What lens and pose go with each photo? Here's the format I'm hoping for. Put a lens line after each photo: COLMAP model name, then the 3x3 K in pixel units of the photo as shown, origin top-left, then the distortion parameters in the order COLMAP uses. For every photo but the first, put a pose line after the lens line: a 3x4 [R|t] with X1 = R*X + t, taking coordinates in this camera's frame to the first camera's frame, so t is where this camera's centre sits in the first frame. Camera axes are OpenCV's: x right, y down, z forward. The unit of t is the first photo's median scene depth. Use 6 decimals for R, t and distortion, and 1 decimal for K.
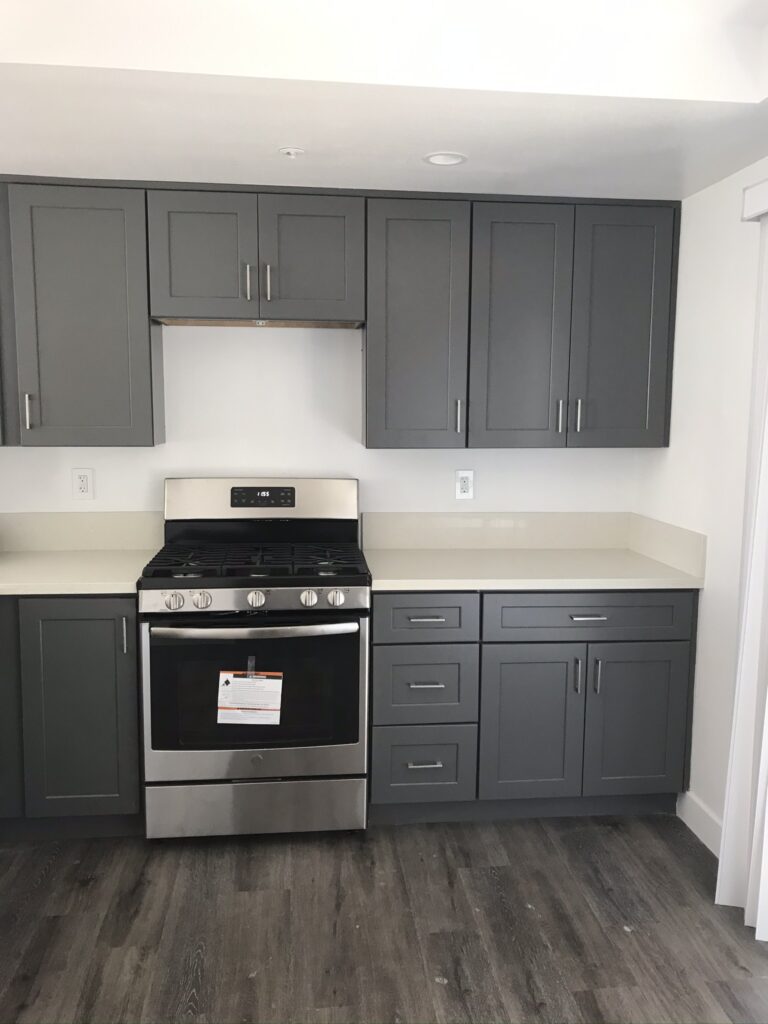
lens RADIAL K [[852.8, 0, 395.1], [0, 852.8, 507.1], [0, 0, 1]] dist [0.025072, -0.043303]
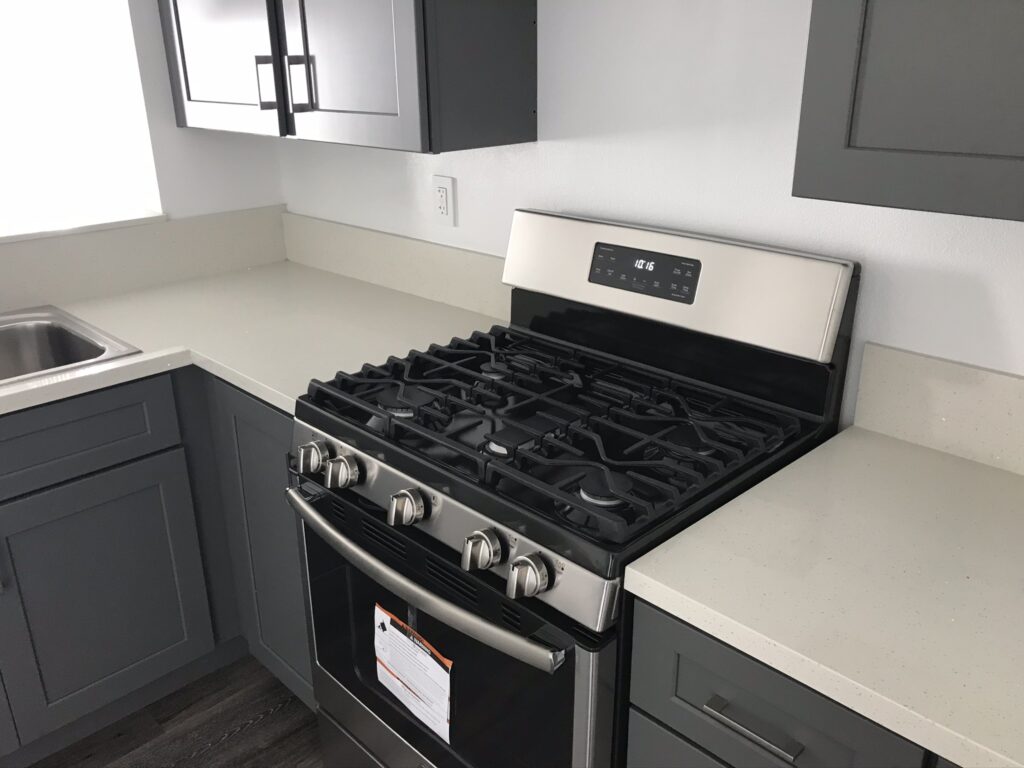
lens RADIAL K [[852.8, 0, 504.1], [0, 852.8, 390.9], [0, 0, 1]] dist [0.025072, -0.043303]
pose [[0.620003, 0.276787, -0.734156, 0.188159], [-0.076711, 0.952610, 0.294363, -0.092096], [0.780840, -0.126189, 0.611854, 0.698449]]
